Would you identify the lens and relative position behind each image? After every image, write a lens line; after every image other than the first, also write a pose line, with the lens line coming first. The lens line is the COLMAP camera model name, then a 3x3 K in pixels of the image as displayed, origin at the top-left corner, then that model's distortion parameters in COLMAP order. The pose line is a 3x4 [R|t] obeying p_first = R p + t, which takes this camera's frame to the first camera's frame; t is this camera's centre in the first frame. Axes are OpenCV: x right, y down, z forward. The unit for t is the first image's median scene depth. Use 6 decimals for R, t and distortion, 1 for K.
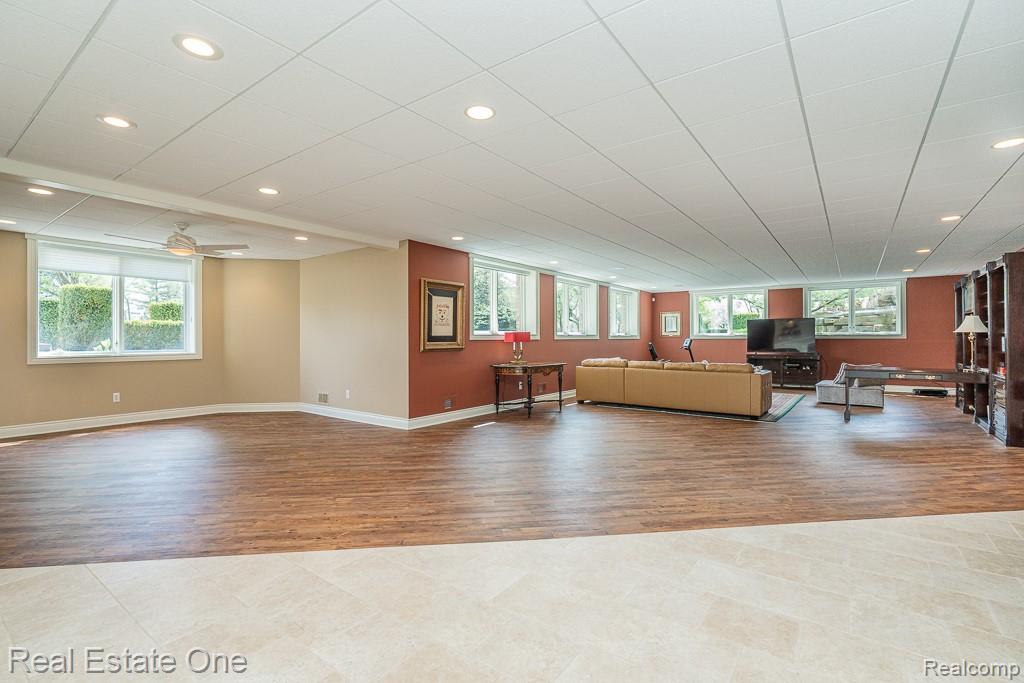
lens RADIAL K [[470.3, 0, 512.2], [0, 470.3, 337.0], [0, 0, 1]] dist [-0.003500, 0.000872]
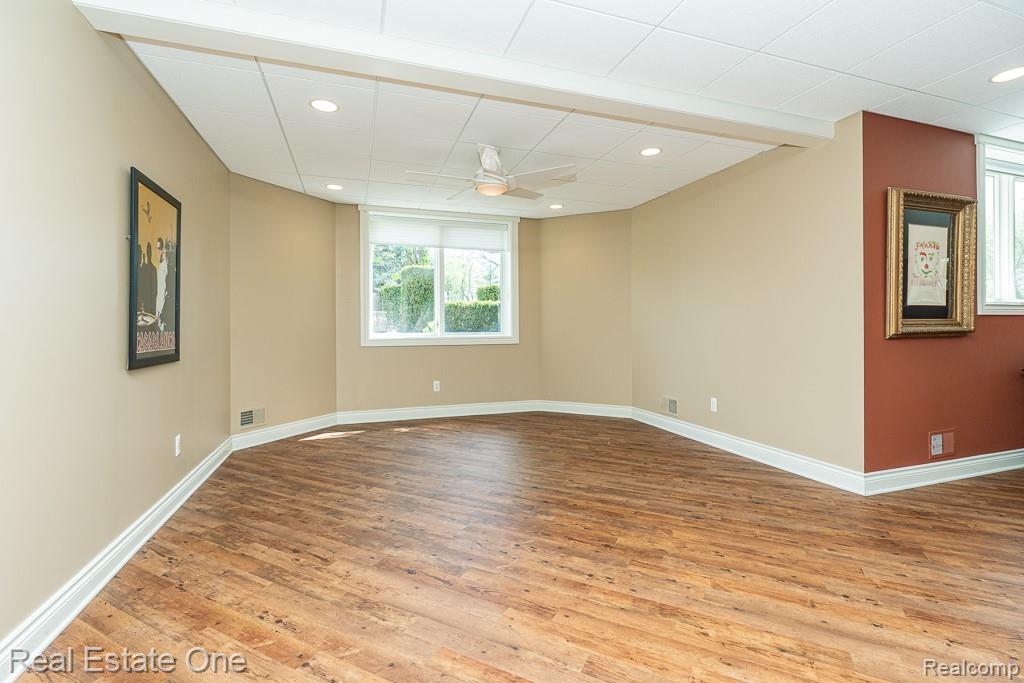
lens RADIAL K [[470.3, 0, 516.0], [0, 470.3, 331.9], [0, 0, 1]] dist [-0.003500, 0.000872]
pose [[0.827941, 0.004661, -0.560795, -0.222669], [0.005563, 0.999848, 0.016524, 0.013684], [0.560787, -0.016800, 0.827790, 0.346070]]
